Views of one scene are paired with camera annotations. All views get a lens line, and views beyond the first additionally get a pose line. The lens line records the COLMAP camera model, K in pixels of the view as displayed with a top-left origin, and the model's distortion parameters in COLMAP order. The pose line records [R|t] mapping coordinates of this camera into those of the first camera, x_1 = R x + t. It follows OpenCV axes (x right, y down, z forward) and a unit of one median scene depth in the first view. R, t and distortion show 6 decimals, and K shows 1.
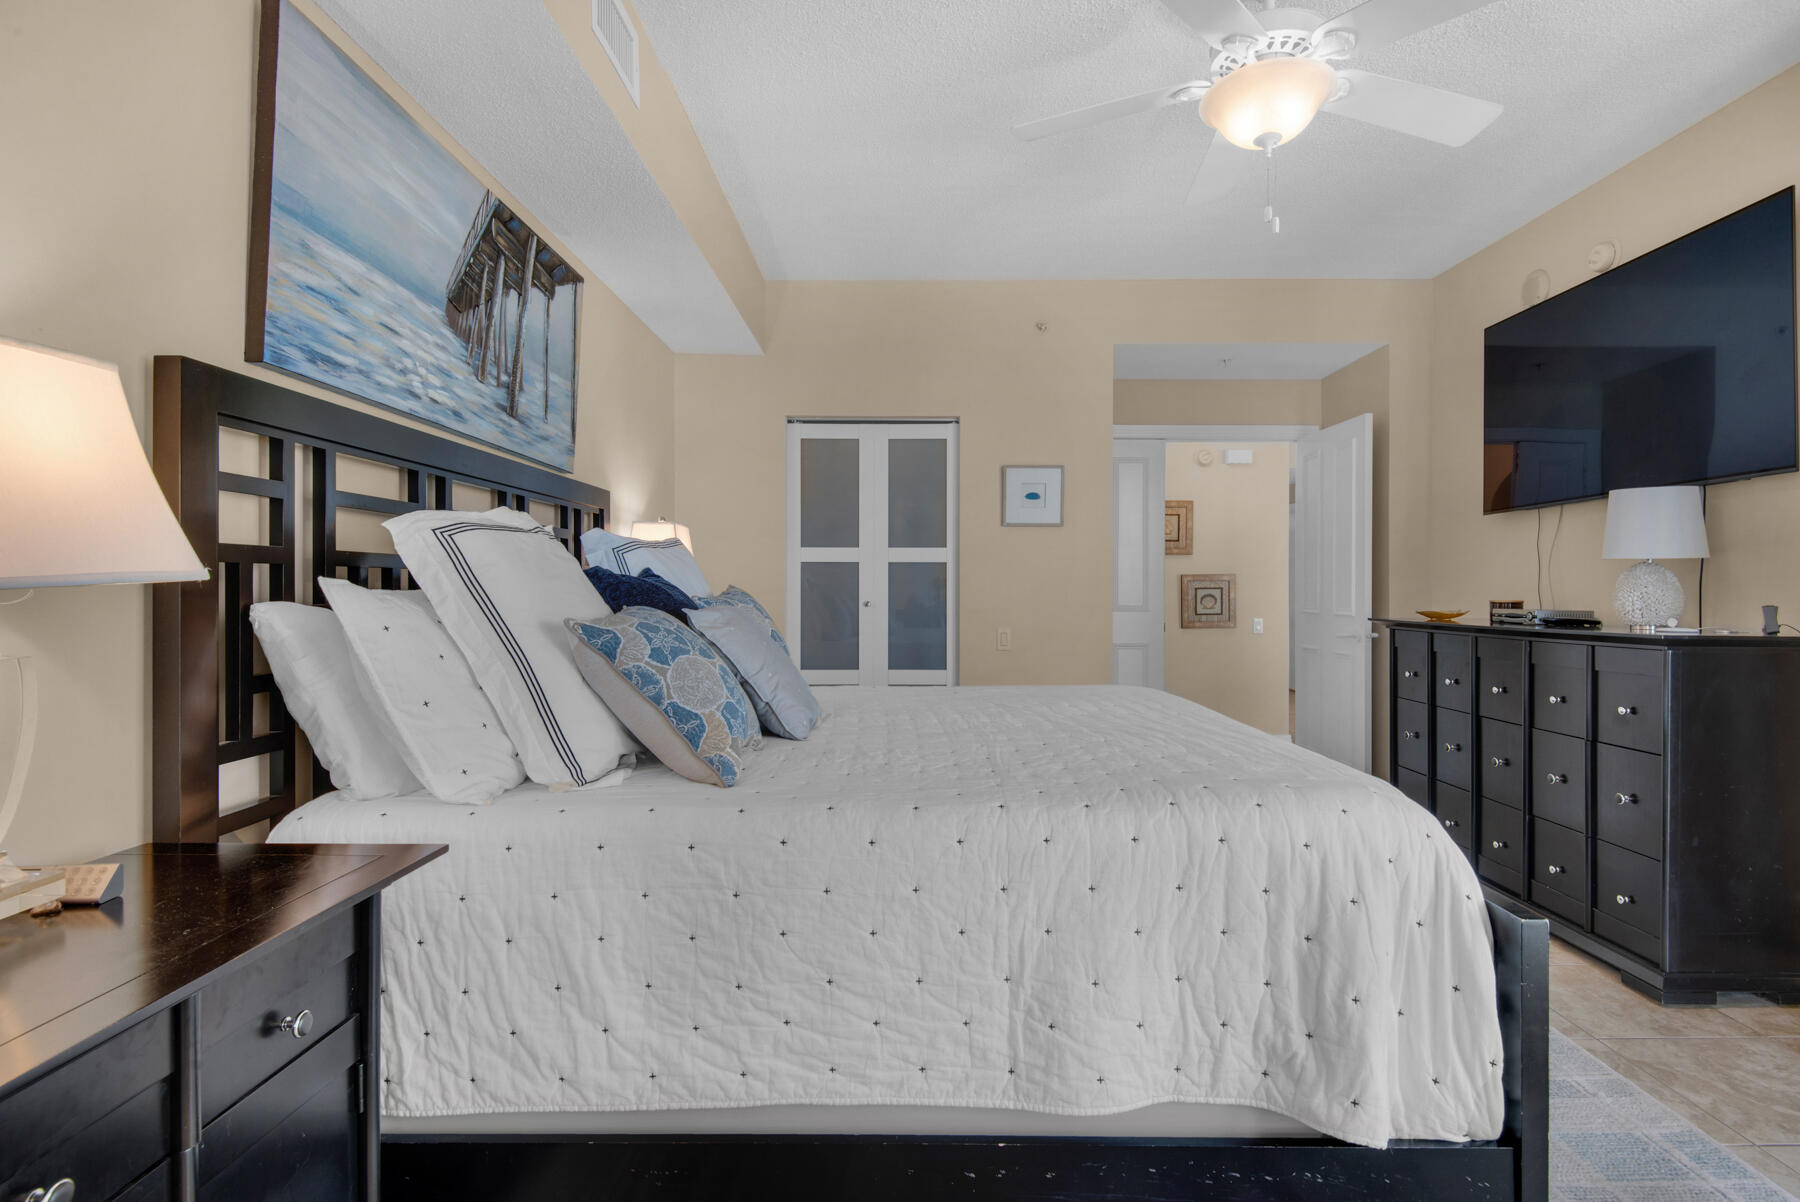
lens RADIAL K [[943.7, 0, 903.8], [0, 943.7, 584.3], [0, 0, 1]] dist [0.043432, -0.039790]
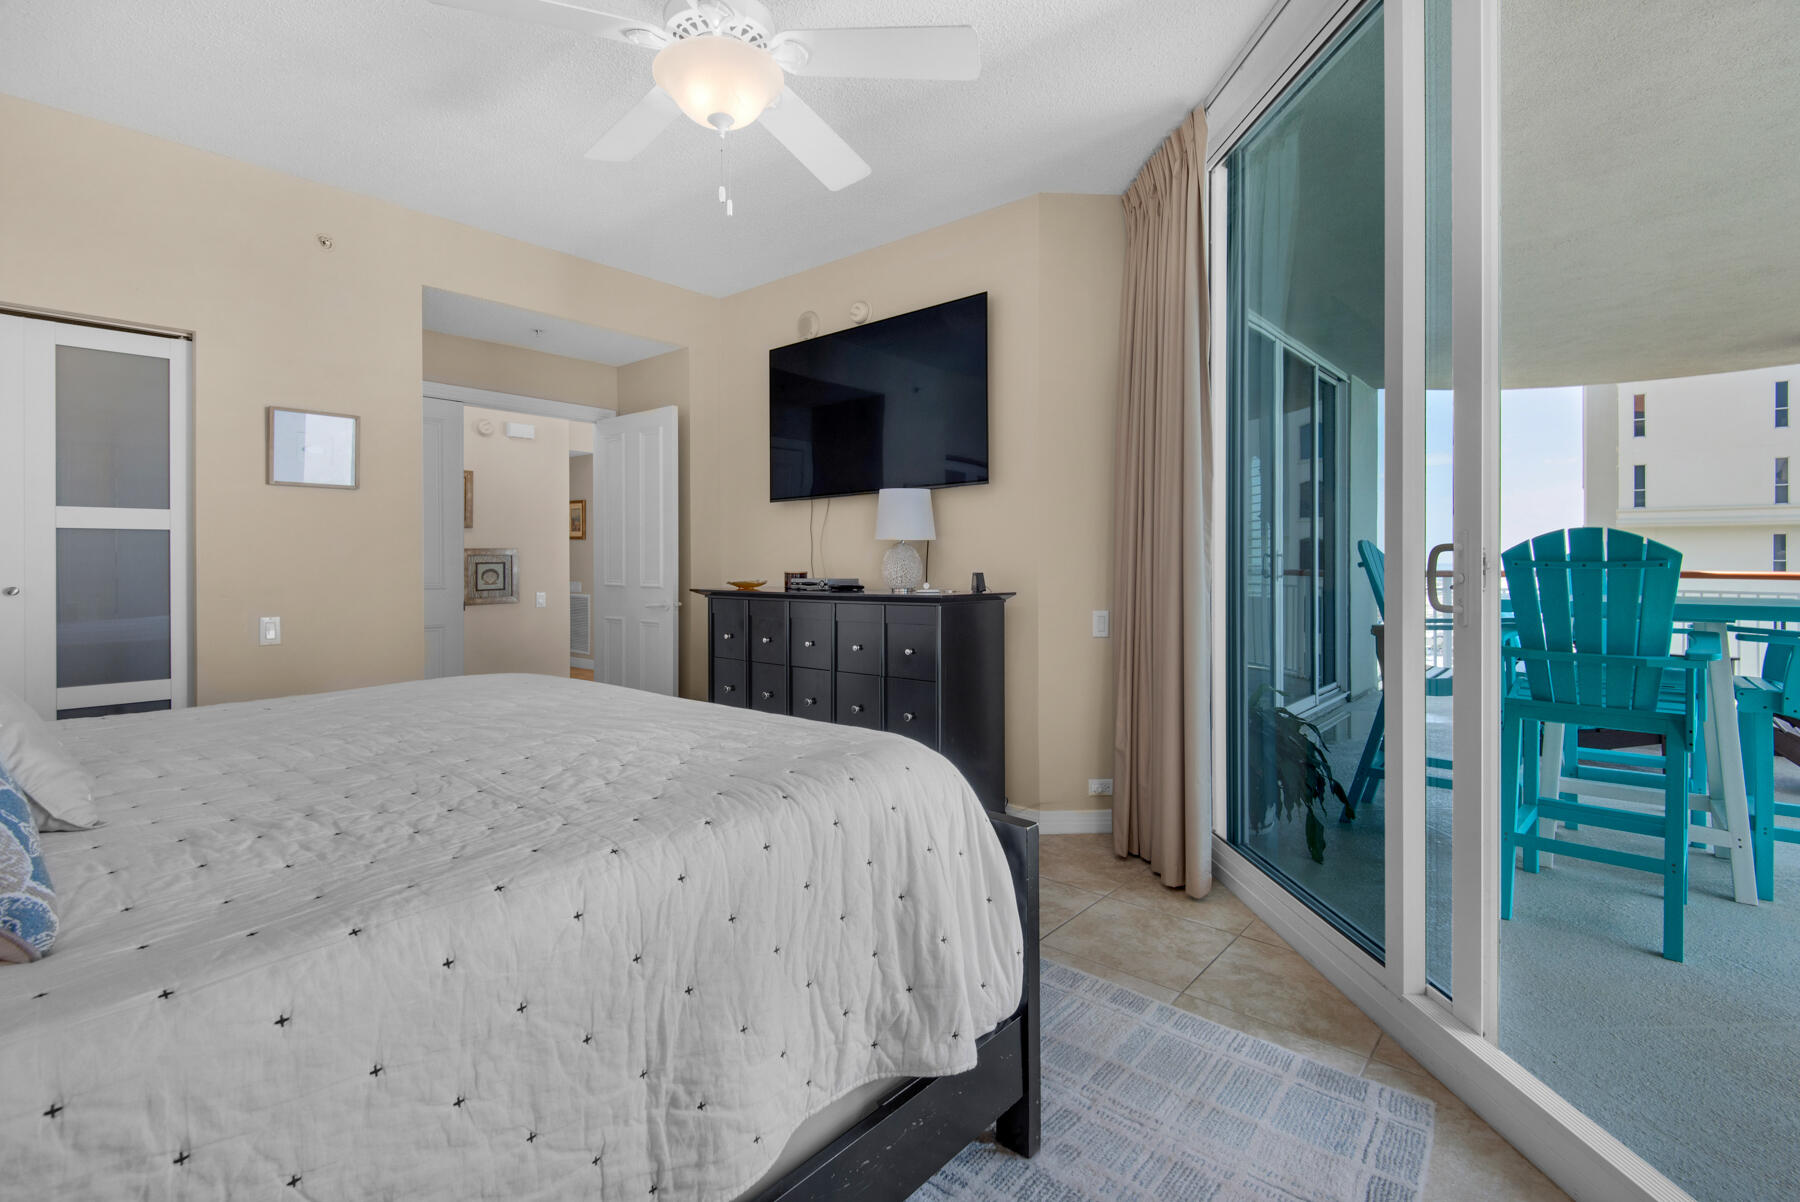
lens RADIAL K [[847.0, 0, 904.3], [0, 847.0, 560.6], [0, 0, 1]] dist [0.030288, -0.015642]
pose [[0.631275, -0.004376, 0.775546, -0.294672], [0.001856, 0.999990, 0.004132, -0.003402], [-0.775557, -0.001170, 0.631277, 0.397398]]
